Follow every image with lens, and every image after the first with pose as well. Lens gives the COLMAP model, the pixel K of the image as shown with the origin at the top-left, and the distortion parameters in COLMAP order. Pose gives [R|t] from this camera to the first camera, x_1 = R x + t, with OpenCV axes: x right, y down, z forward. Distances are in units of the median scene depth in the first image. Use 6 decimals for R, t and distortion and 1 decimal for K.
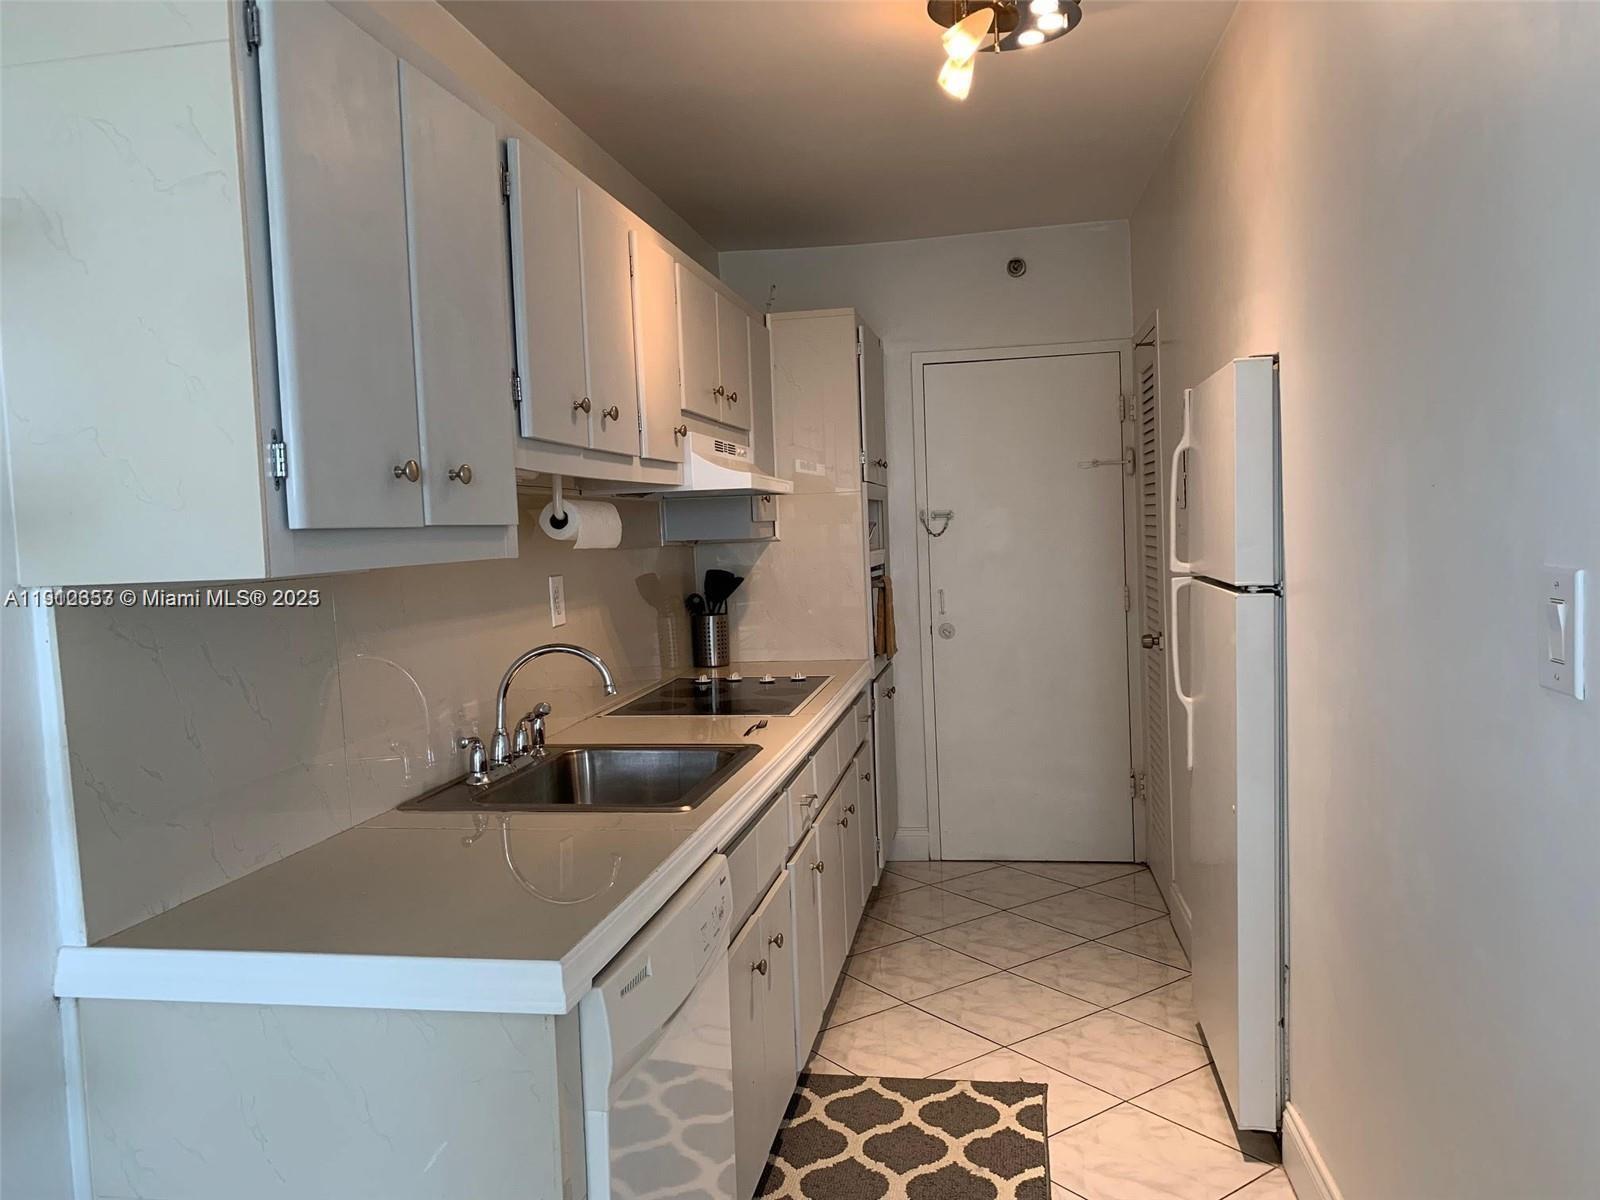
lens RADIAL K [[1214.5, 0, 799.3], [0, 1214.5, 608.7], [0, 0, 1]] dist [0.041986, -0.041807]
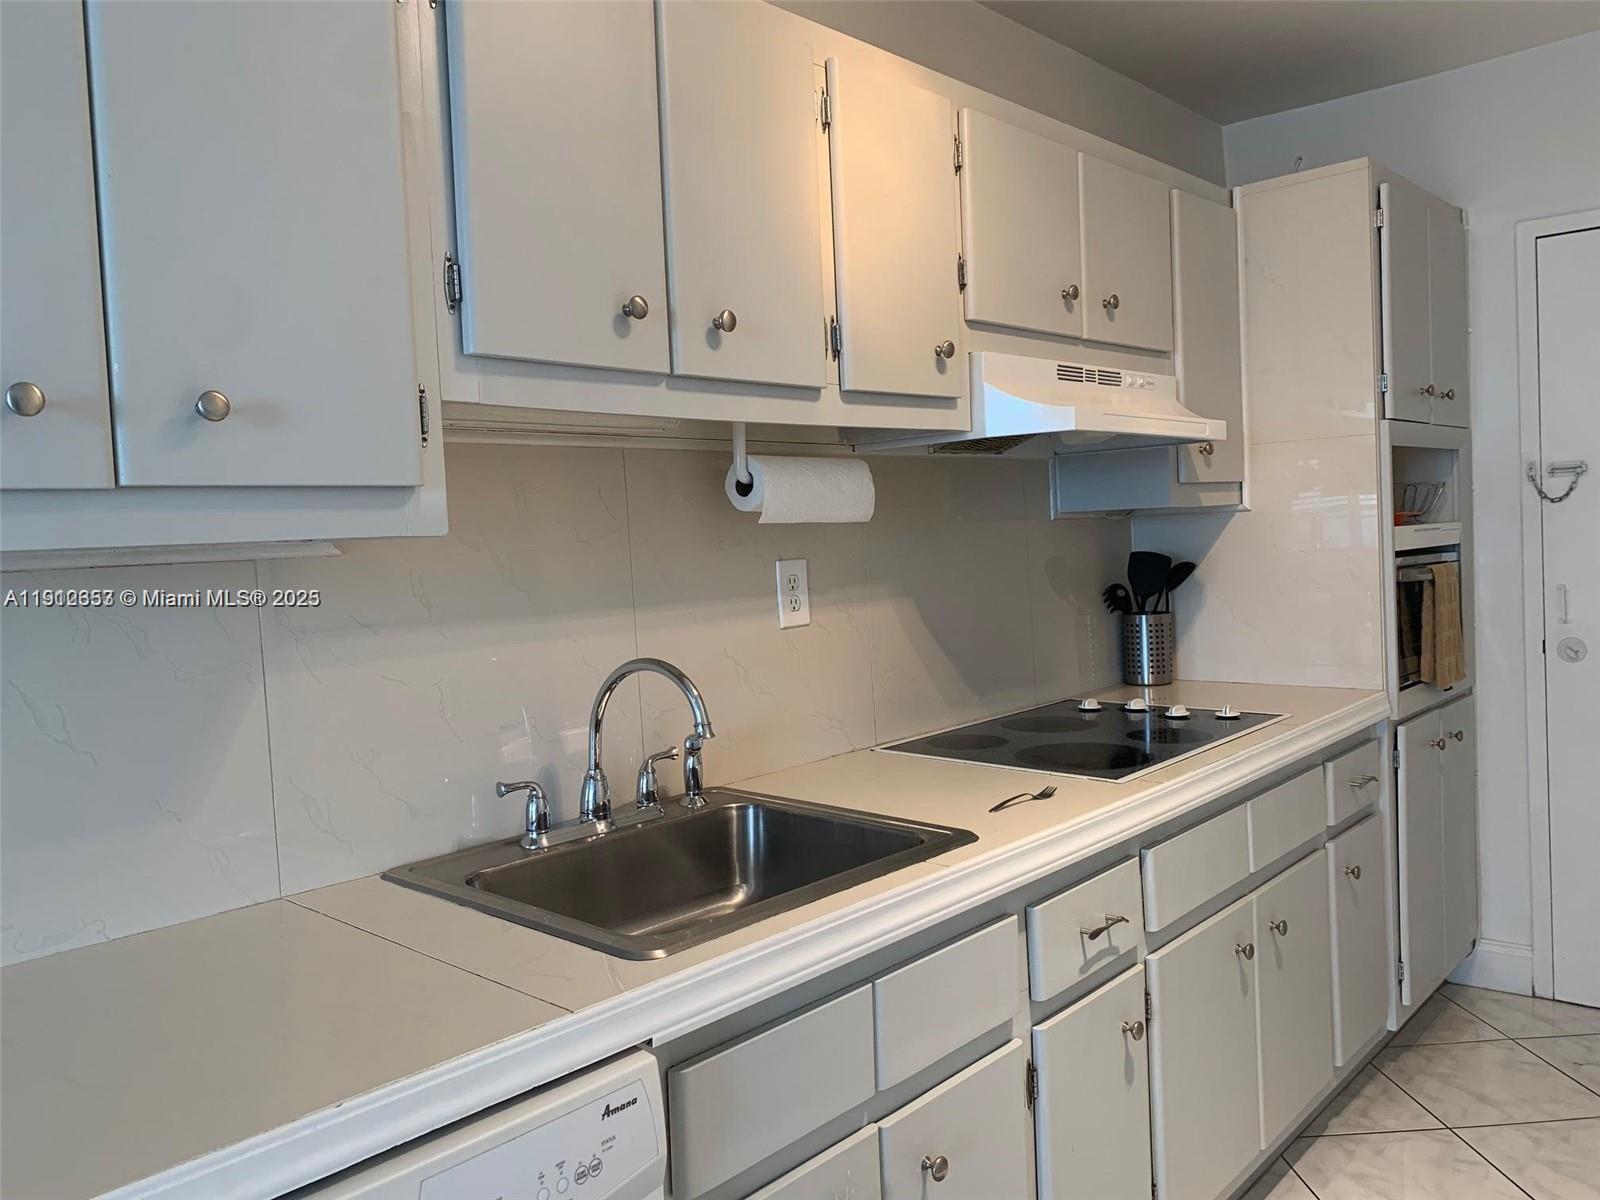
lens RADIAL K [[1214.5, 0, 785.6], [0, 1214.5, 594.8], [0, 0, 1]] dist [0.041986, -0.041807]
pose [[0.840556, 0.026195, -0.541090, 0.192589], [-0.022773, 0.999656, 0.013018, -0.014674], [0.541245, 0.001380, 0.840864, 0.356612]]
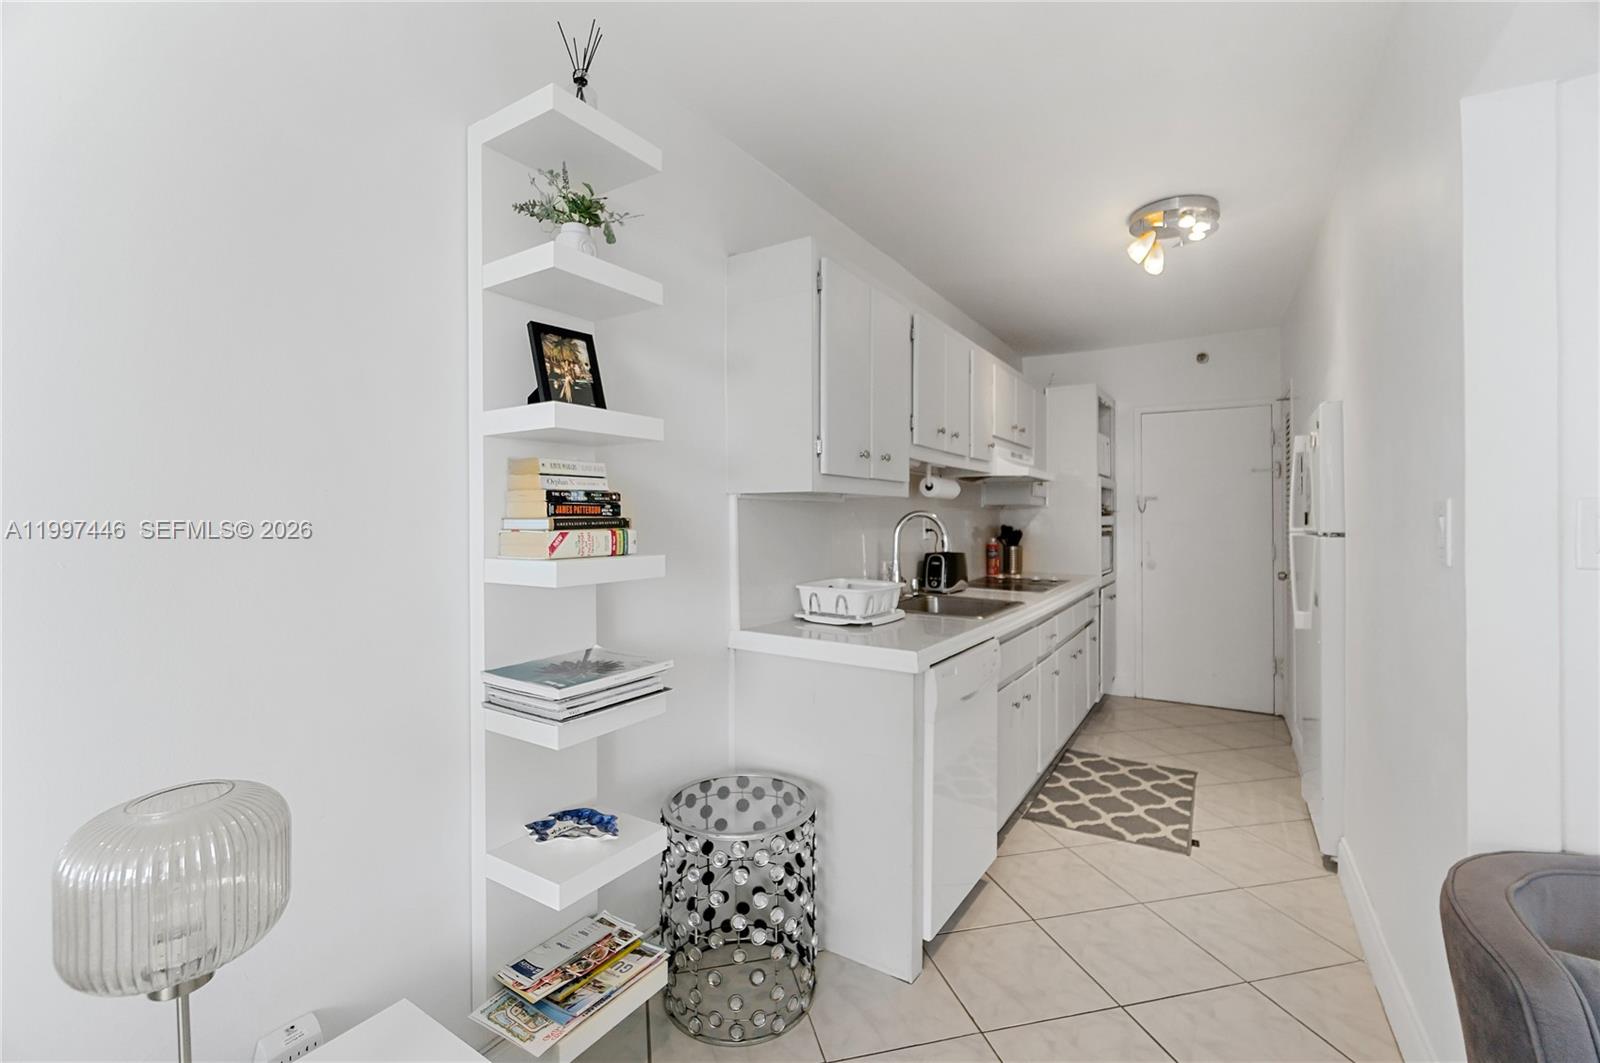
lens RADIAL K [[691.7, 0, 795.8], [0, 691.7, 515.3], [0, 0, 1]] dist [-0.007671, -0.000276]
pose [[0.923353, 0.035406, -0.382315, 0.043443], [-0.060917, 0.996636, -0.054826, 0.050220], [0.379088, 0.073913, 0.922404, -0.166761]]
